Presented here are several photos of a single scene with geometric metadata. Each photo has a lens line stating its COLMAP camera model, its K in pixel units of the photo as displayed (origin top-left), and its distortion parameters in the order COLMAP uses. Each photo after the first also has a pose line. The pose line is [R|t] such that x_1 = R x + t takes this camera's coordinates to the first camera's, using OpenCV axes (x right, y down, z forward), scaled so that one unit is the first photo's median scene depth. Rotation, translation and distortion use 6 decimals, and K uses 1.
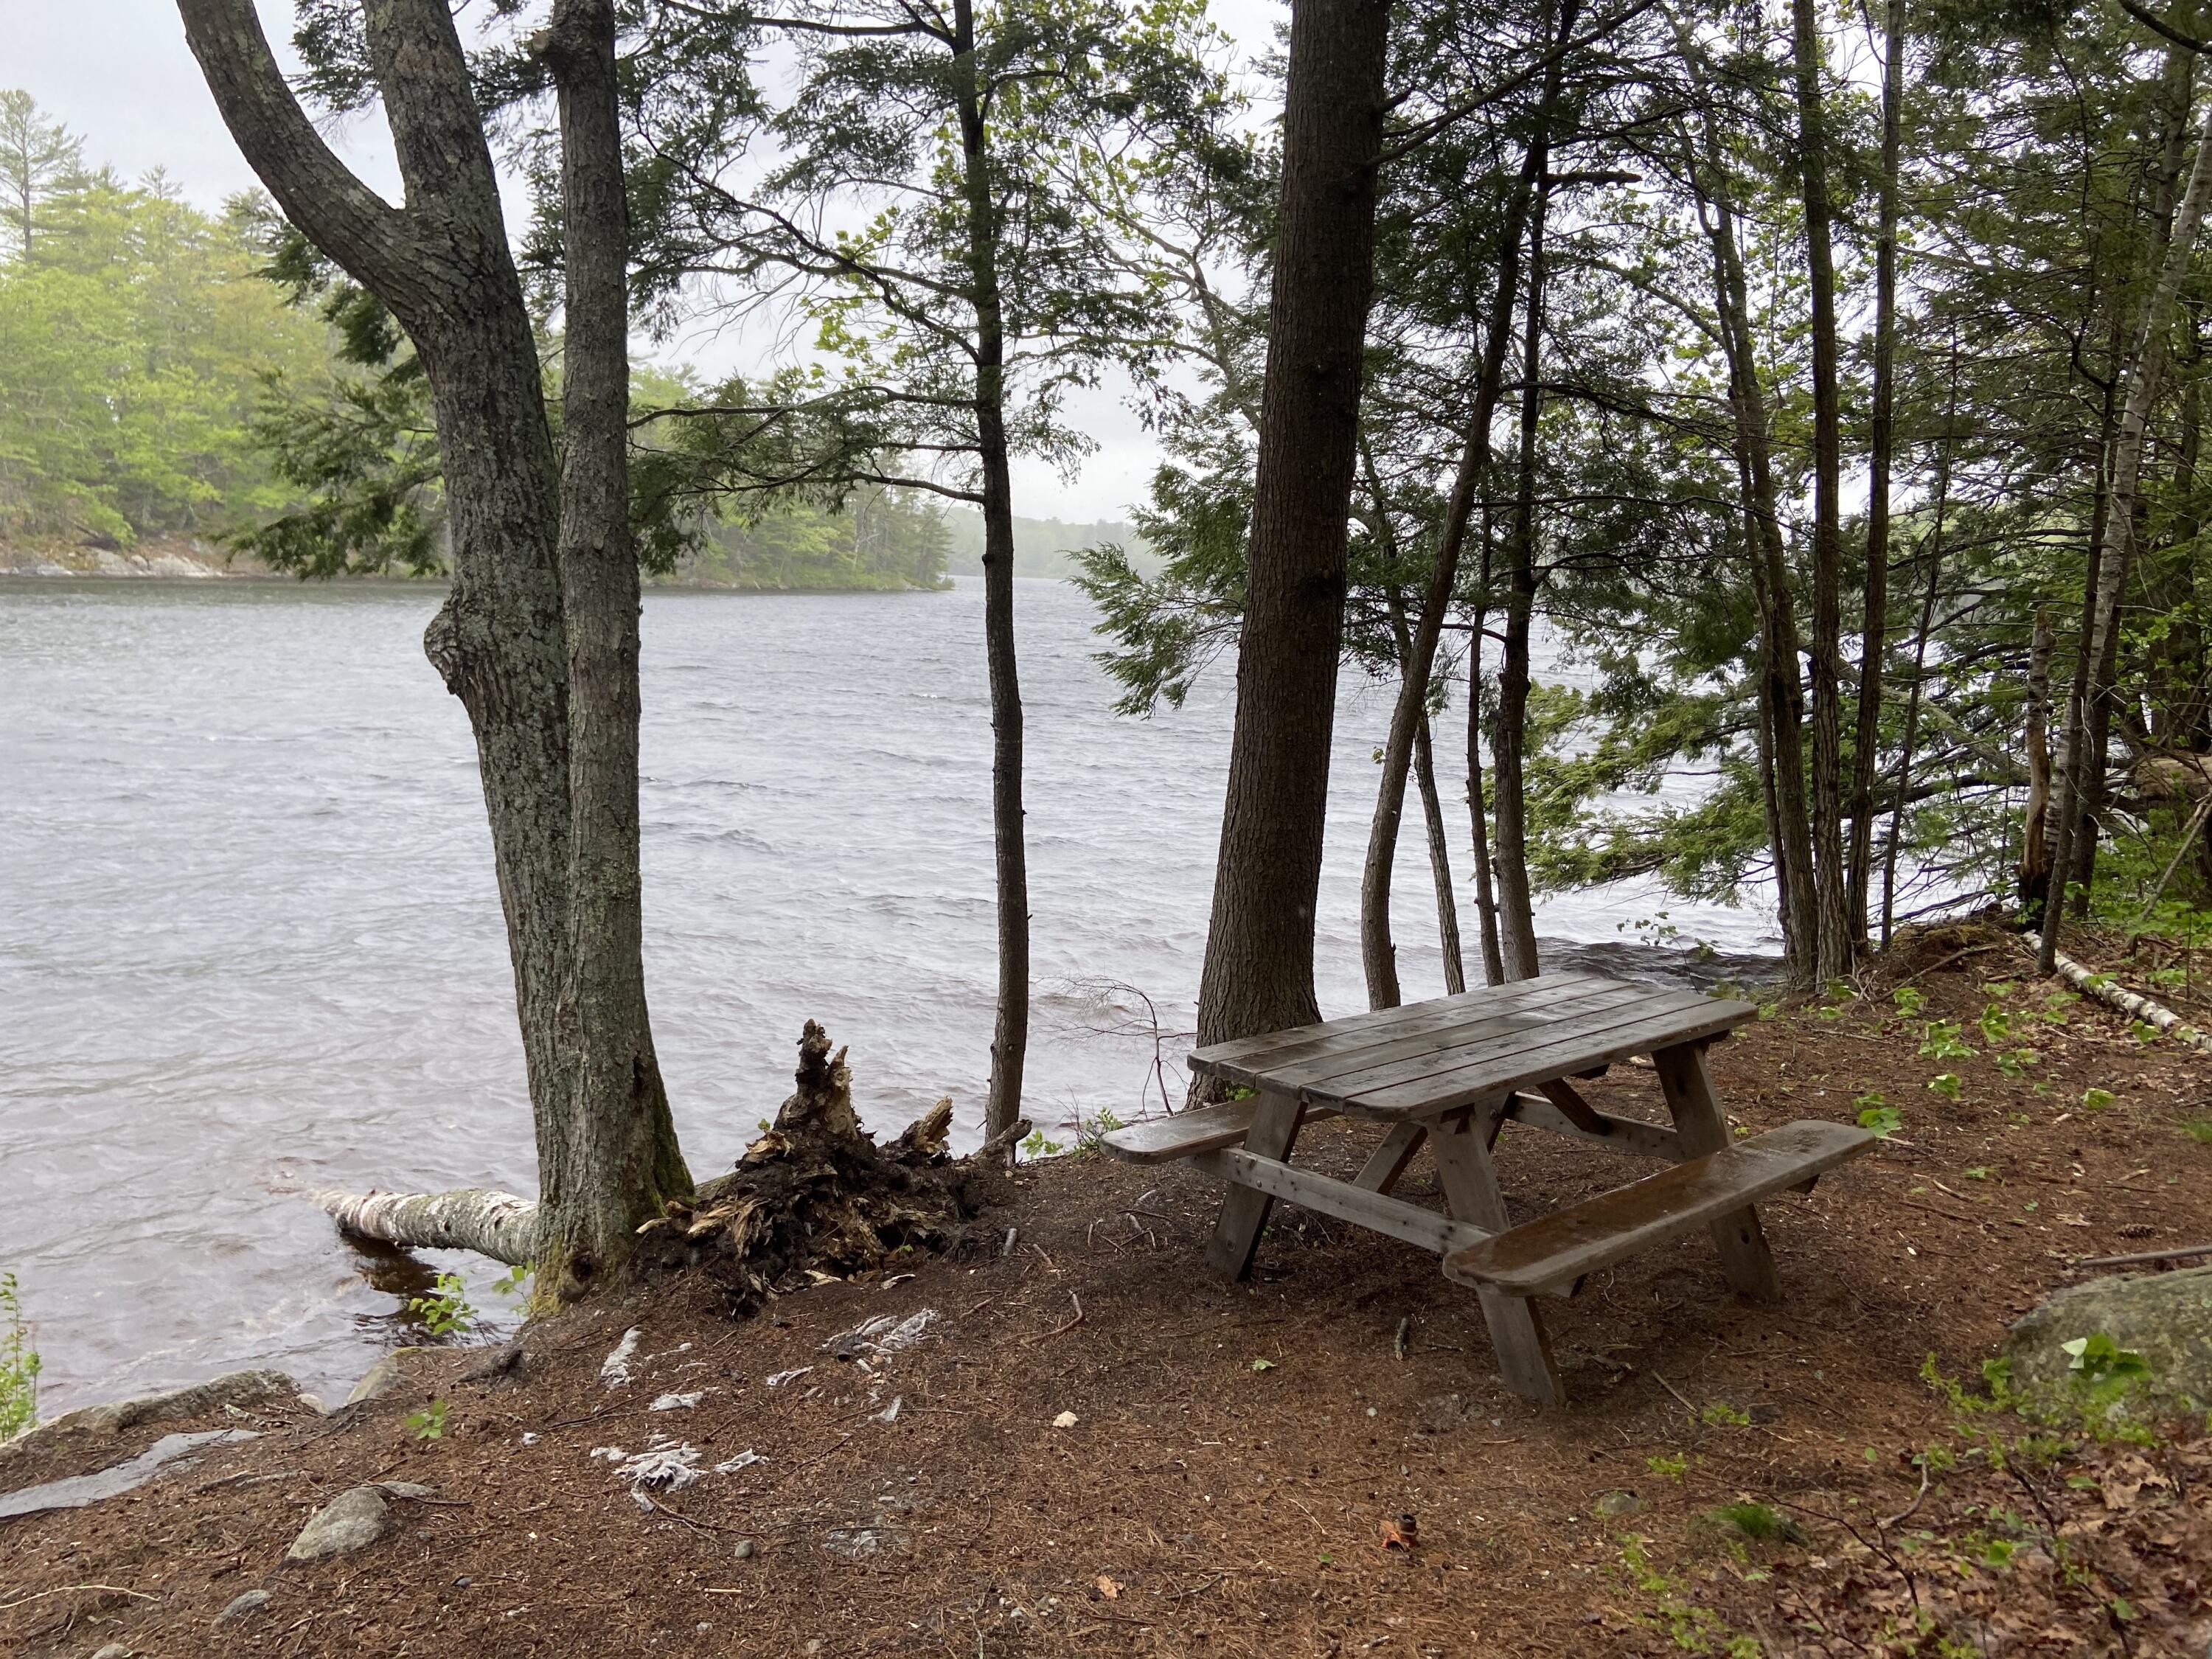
lens RADIAL K [[1655.5, 0, 1096.4], [0, 1655.5, 816.5], [0, 0, 1]] dist [0.062882, -0.074533]
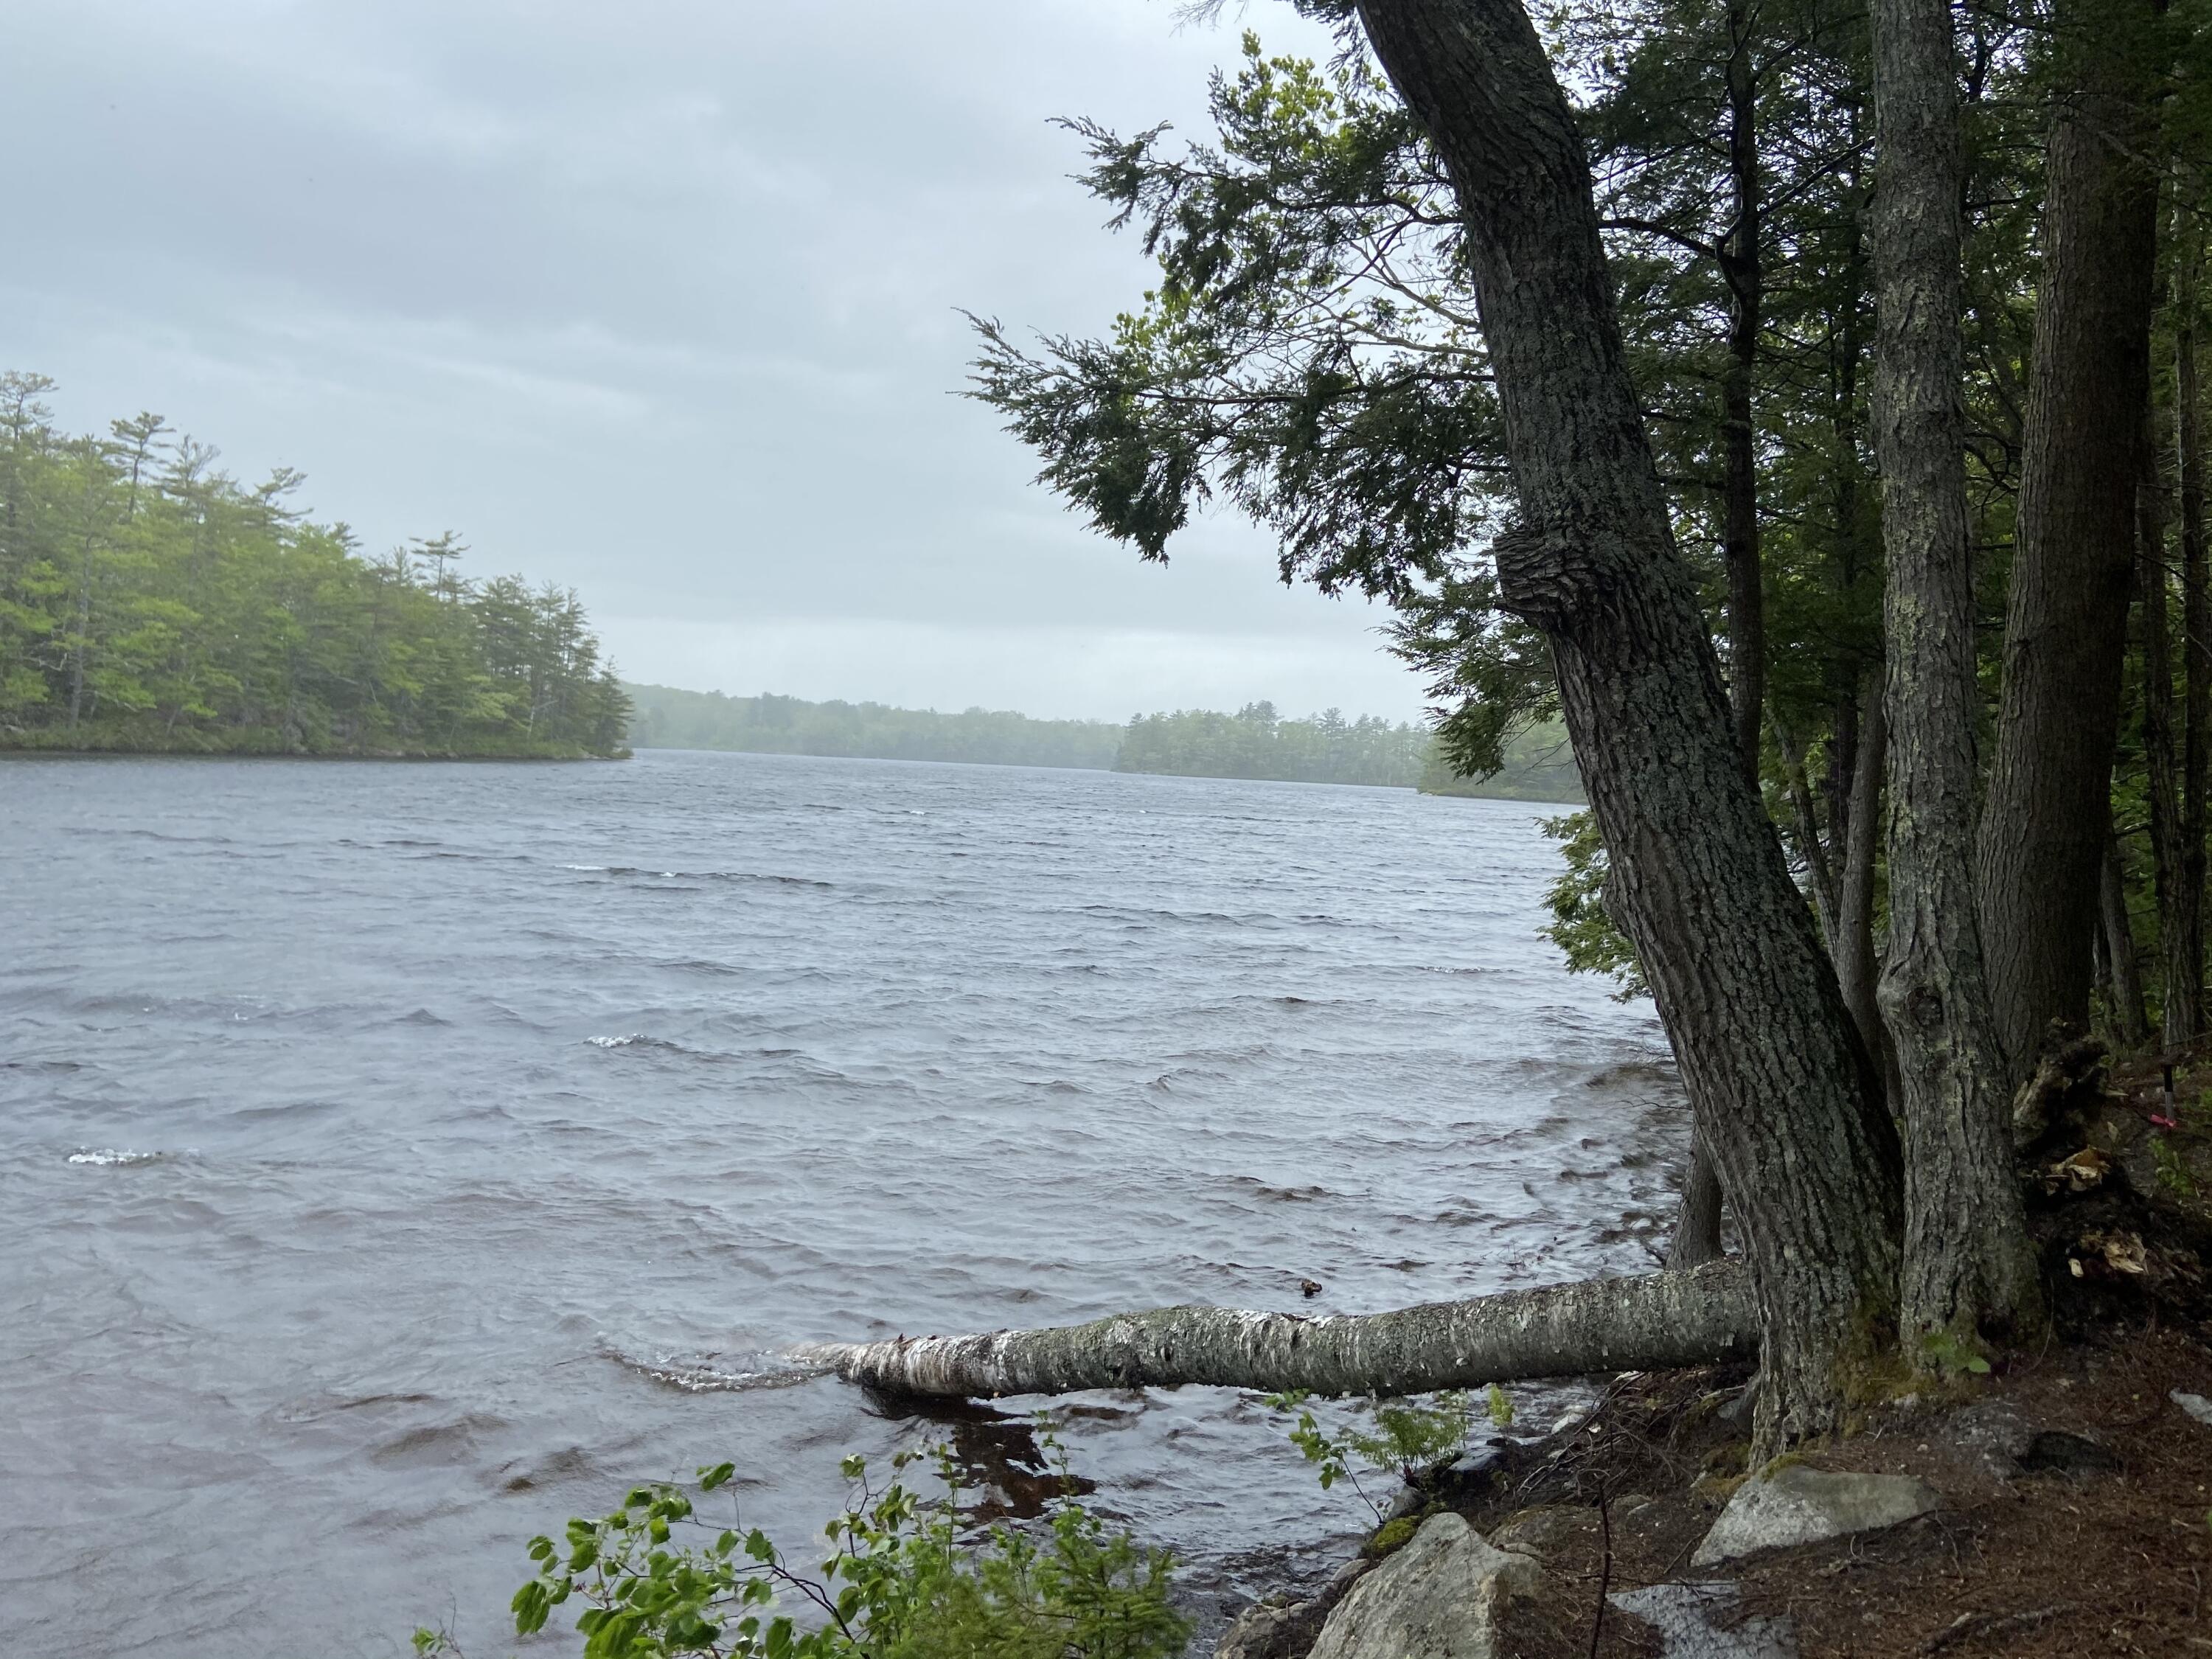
lens RADIAL K [[1655.5, 0, 1098.4], [0, 1655.5, 817.6], [0, 0, 1]] dist [0.062882, -0.074533]
pose [[0.973804, 0.000560, 0.227389, -0.695835], [0.024356, 0.993987, -0.106753, 0.086198], [-0.226082, 0.109495, 0.967935, 0.247211]]
